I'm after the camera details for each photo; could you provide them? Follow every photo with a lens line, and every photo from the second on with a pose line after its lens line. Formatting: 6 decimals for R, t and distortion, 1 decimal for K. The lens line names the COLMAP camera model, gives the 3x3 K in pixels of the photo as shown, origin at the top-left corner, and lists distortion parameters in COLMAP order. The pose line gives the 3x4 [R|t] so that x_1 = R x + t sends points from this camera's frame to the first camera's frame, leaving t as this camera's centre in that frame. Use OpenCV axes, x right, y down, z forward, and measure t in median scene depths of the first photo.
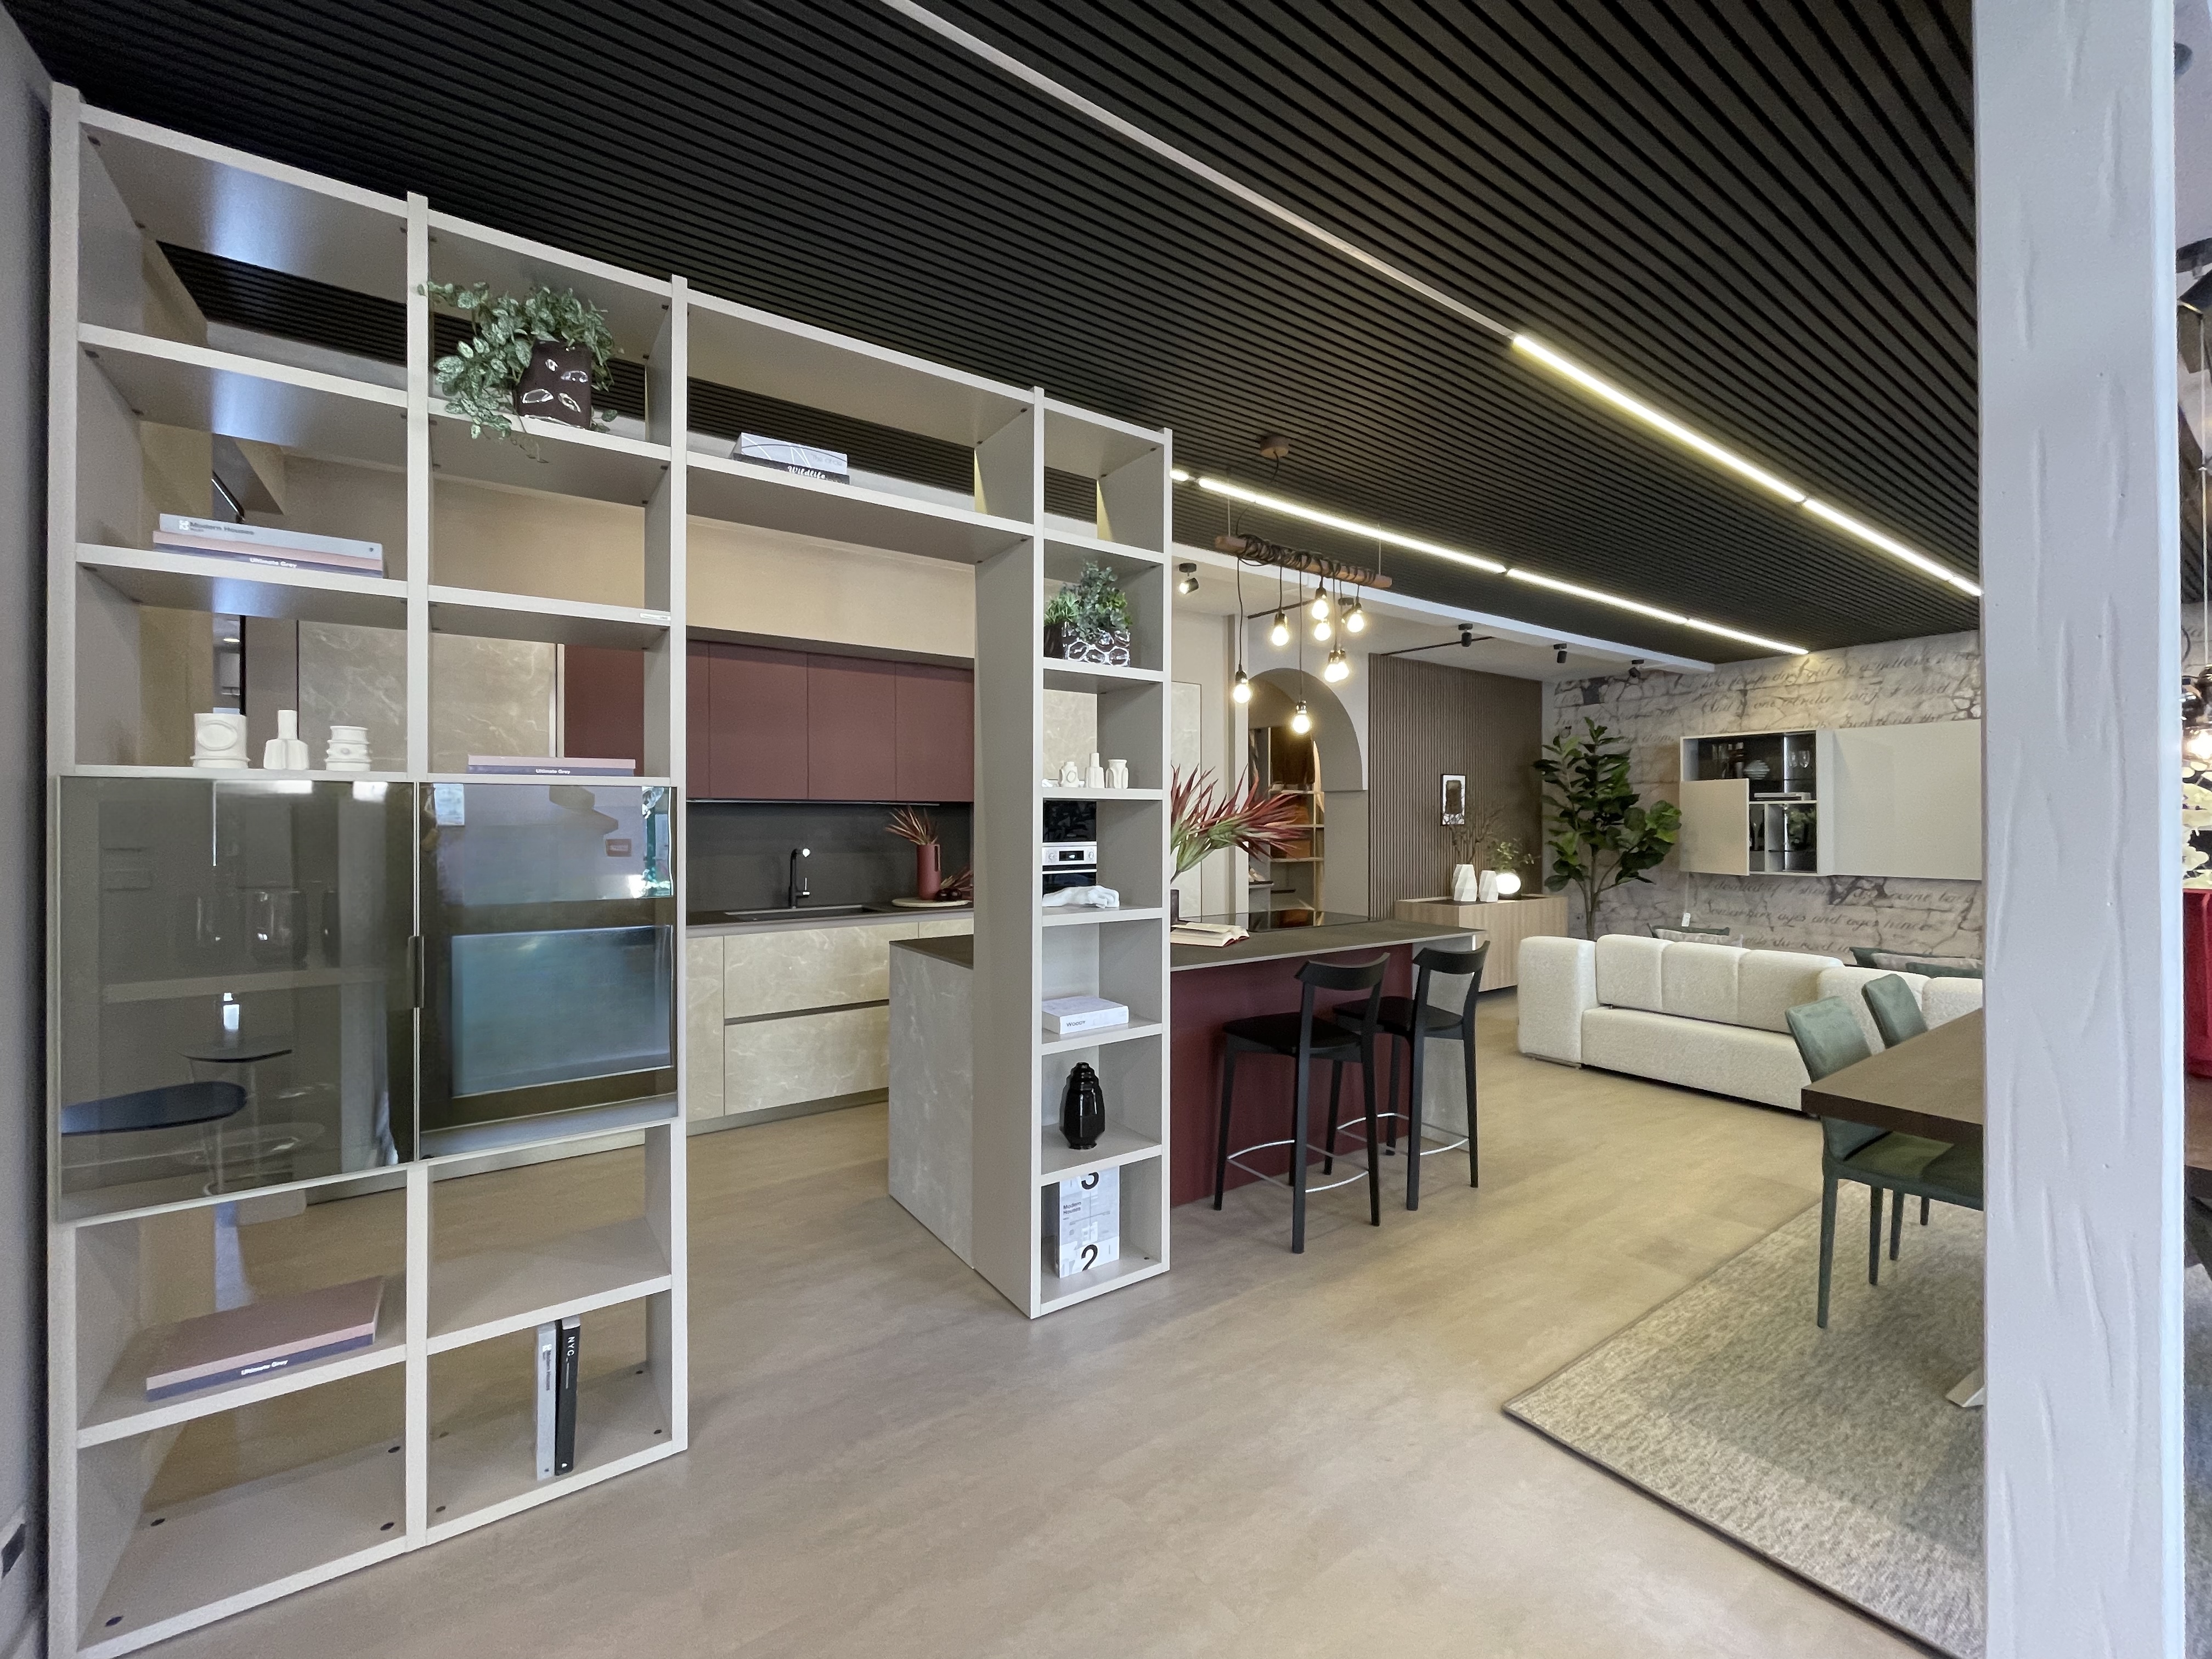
lens RADIAL K [[918.5, 0, 1107.3], [0, 918.5, 818.9], [0, 0, 1]] dist [-0.027491, 0.025563]
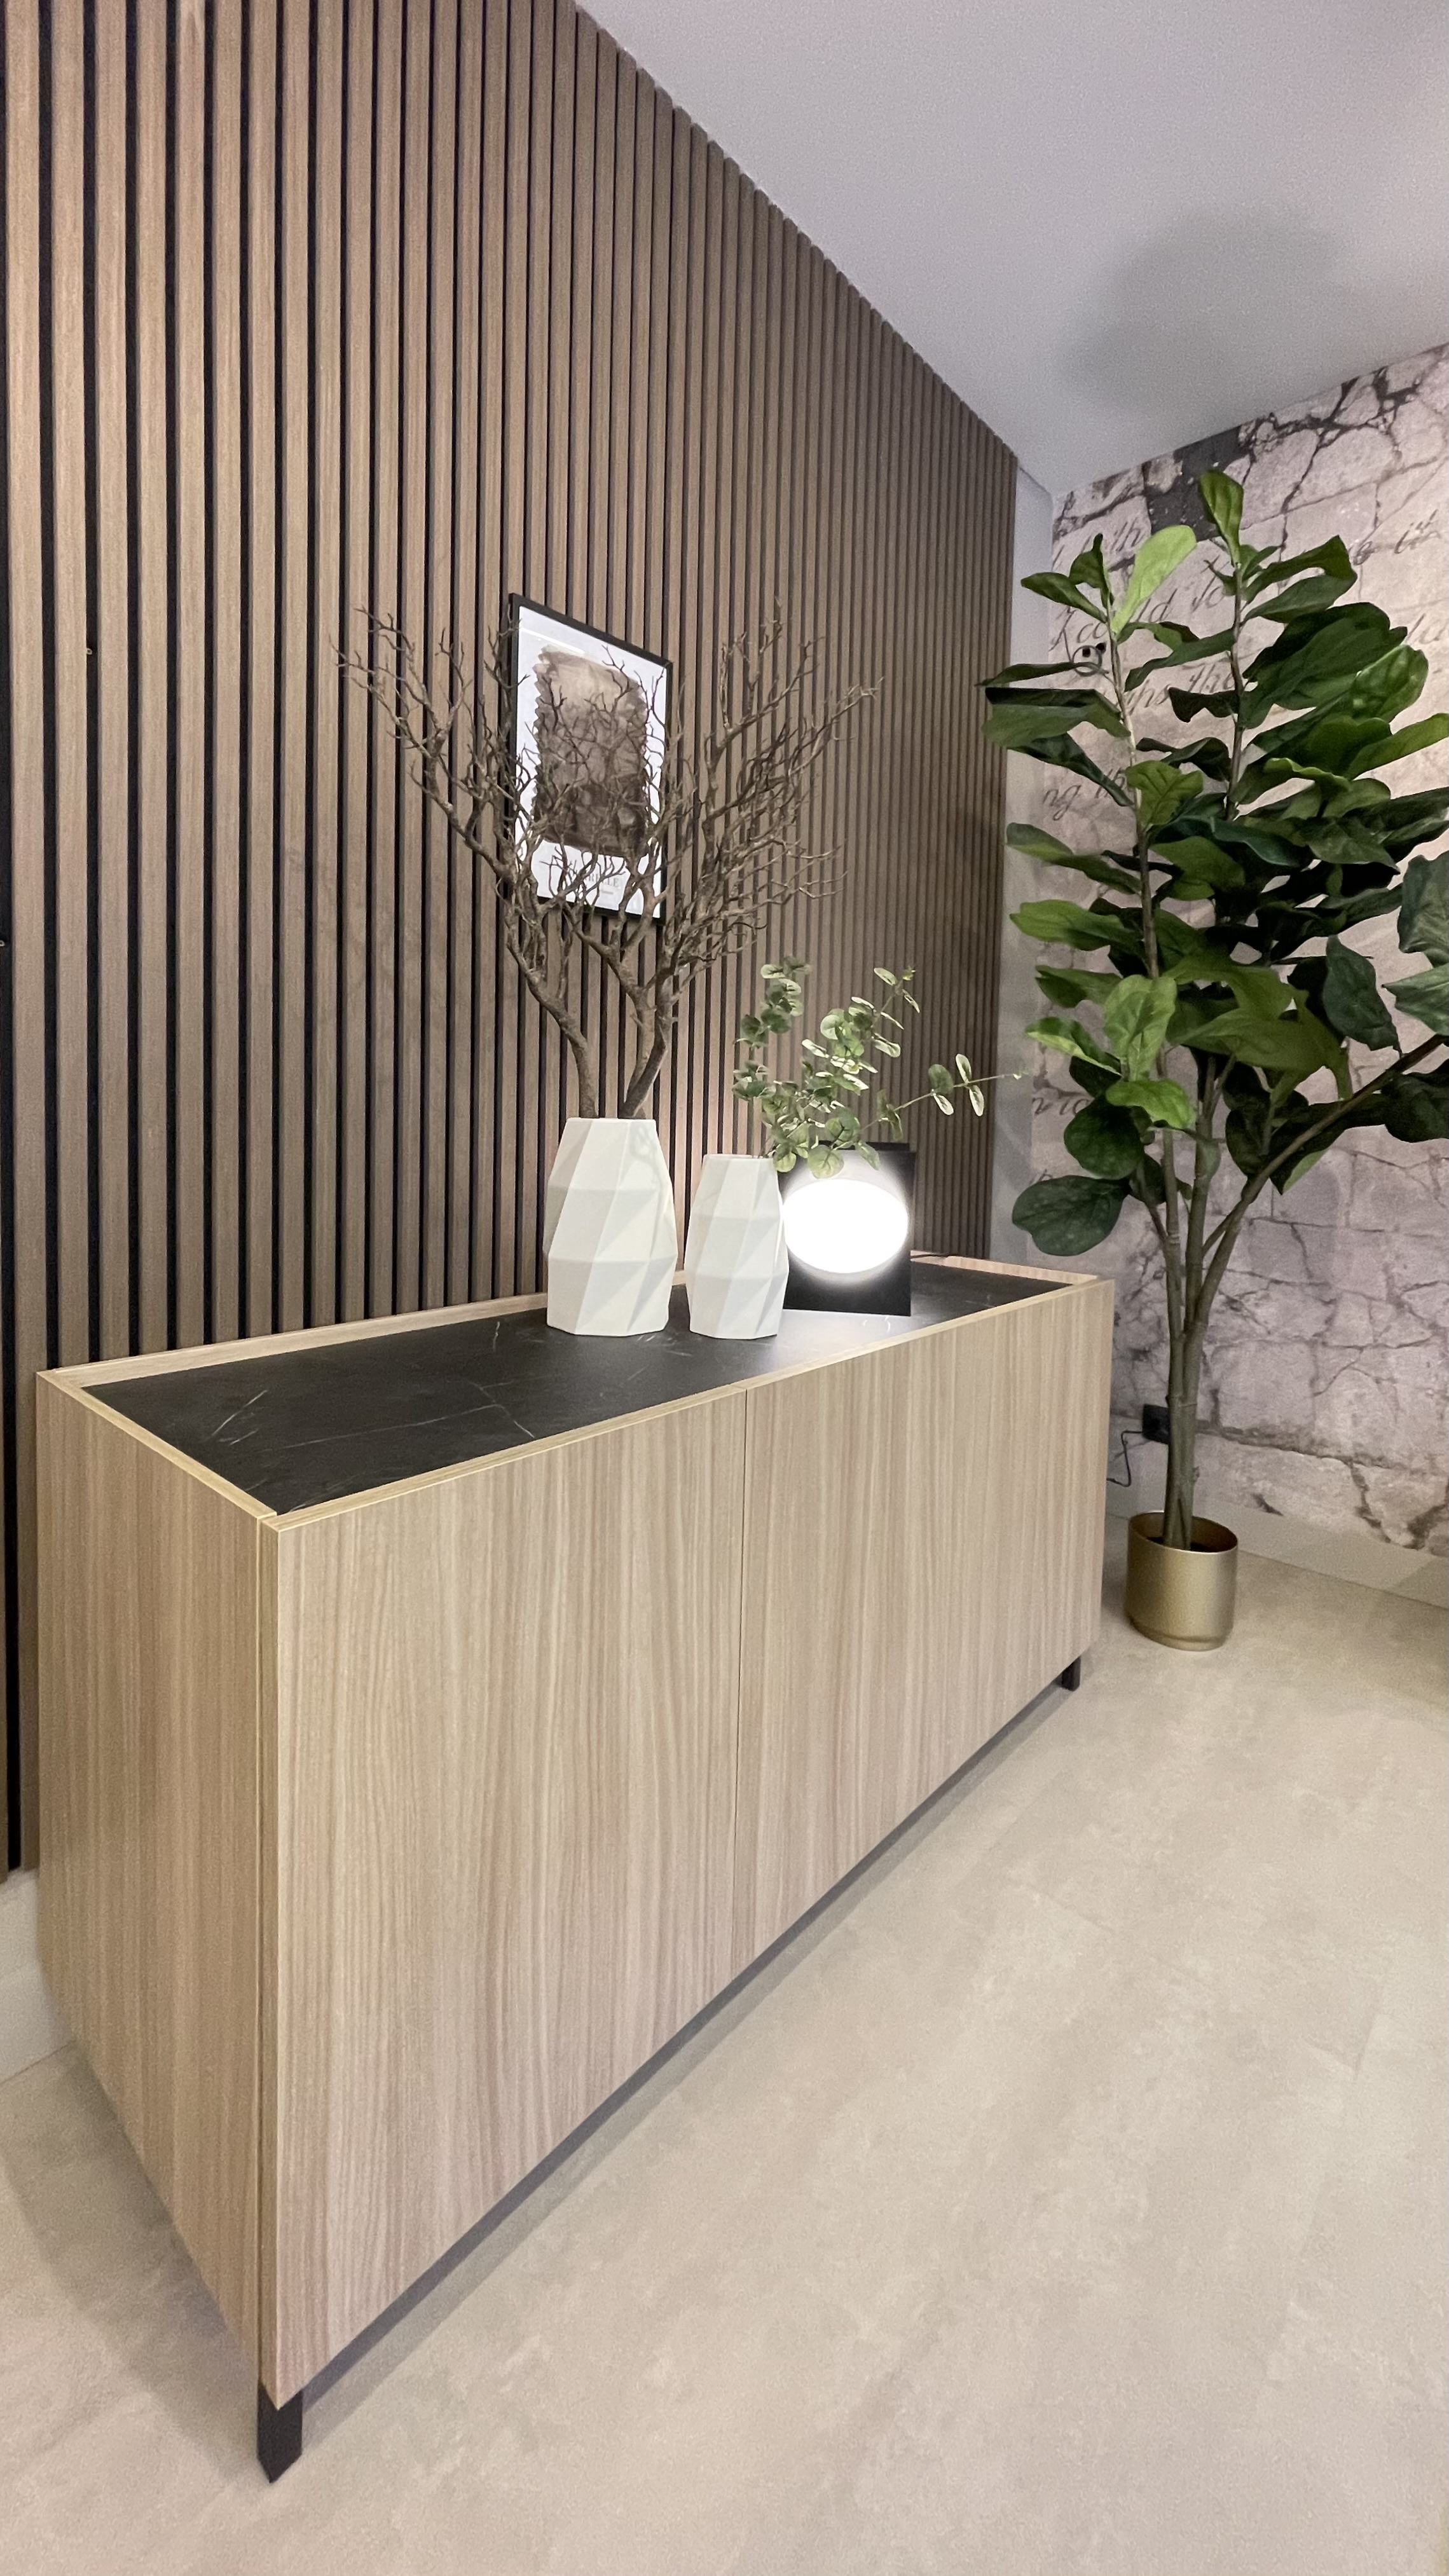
lens RADIAL K [[1040.9, 0, 717.3], [0, 1040.9, 1131.1], [0, 0, 1]] dist [0.003151, -0.000461]
pose [[0.974747, 0.015445, 0.222779, 0.432144], [-0.025594, 0.998758, 0.042742, 0.051422], [-0.221842, -0.047364, 0.973932, 0.945967]]
